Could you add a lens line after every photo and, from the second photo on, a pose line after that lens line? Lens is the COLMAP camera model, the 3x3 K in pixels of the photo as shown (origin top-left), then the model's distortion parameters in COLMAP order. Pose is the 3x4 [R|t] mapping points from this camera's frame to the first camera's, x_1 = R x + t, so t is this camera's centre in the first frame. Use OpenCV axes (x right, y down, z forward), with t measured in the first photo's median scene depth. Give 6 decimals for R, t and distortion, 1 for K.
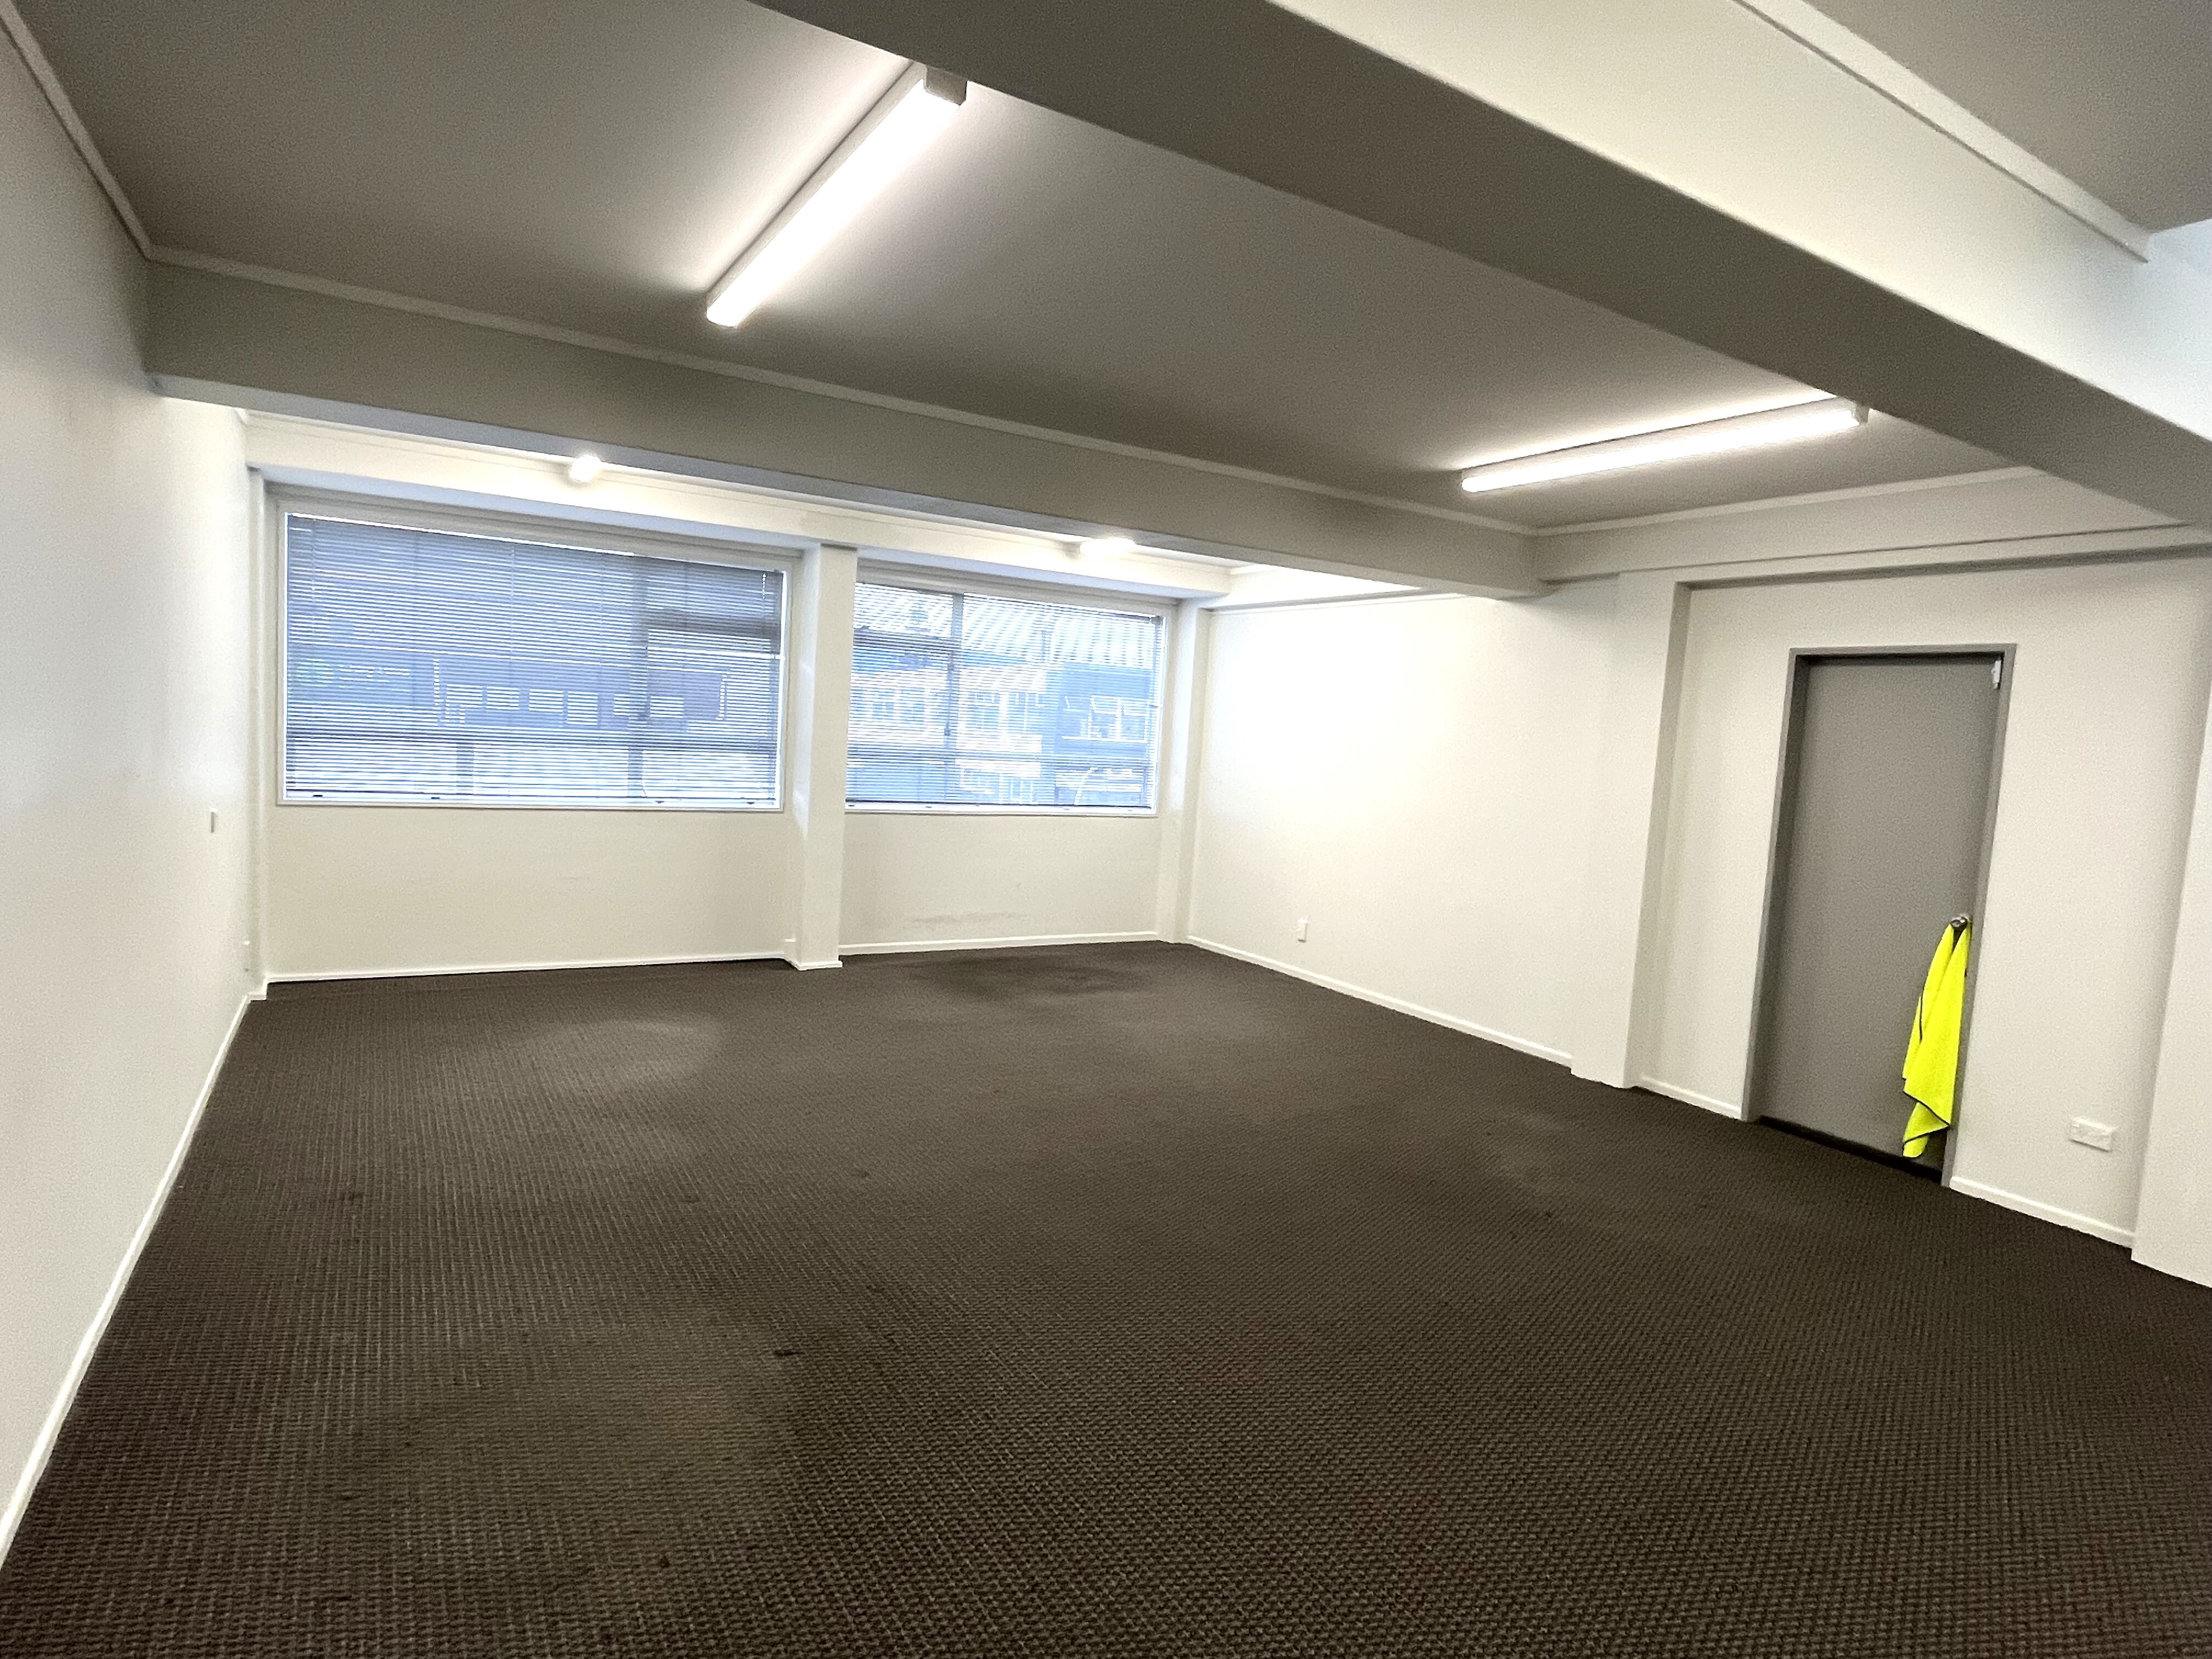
lens RADIAL K [[1200.6, 0, 1110.3], [0, 1200.6, 828.7], [0, 0, 1]] dist [0.004452, 0.000007]
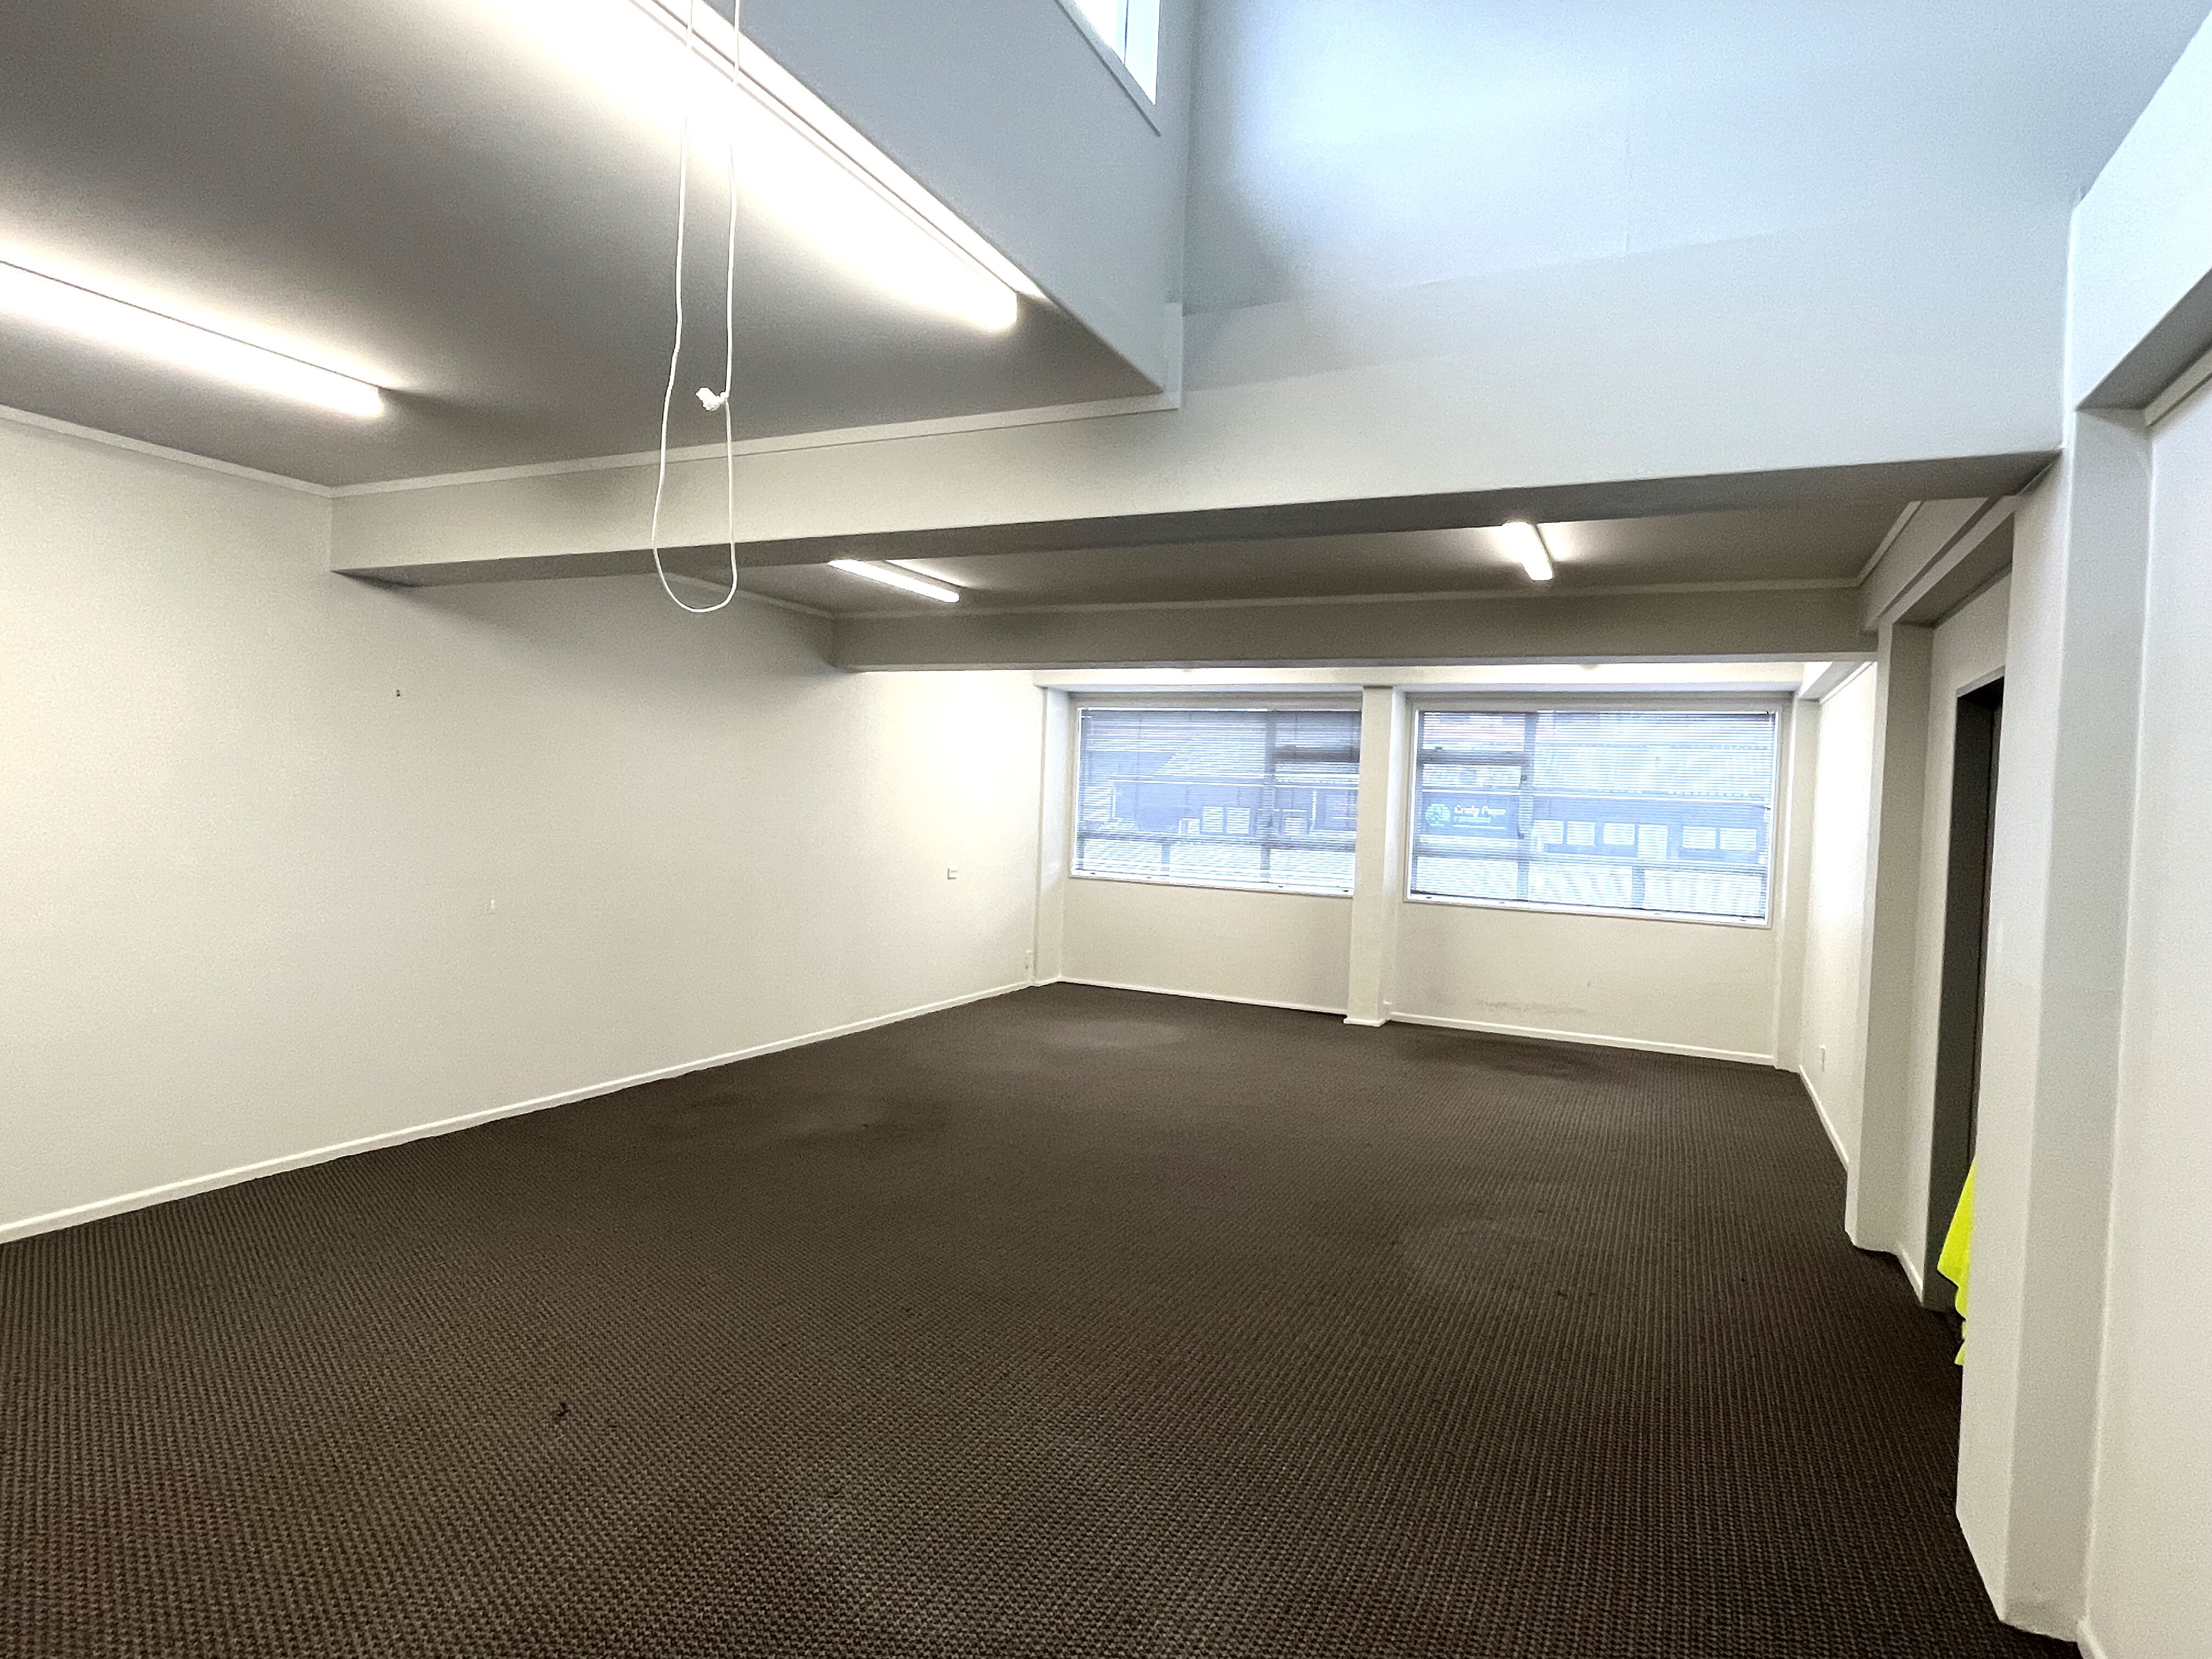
lens RADIAL K [[1200.6, 0, 1115.5], [0, 1200.6, 837.3], [0, 0, 1]] dist [0.004452, 0.000007]
pose [[0.560784, -0.010316, -0.827898, 0.652684], [-0.080216, 0.994542, -0.066728, 0.027943], [0.824067, 0.103830, 0.556896, 0.084365]]
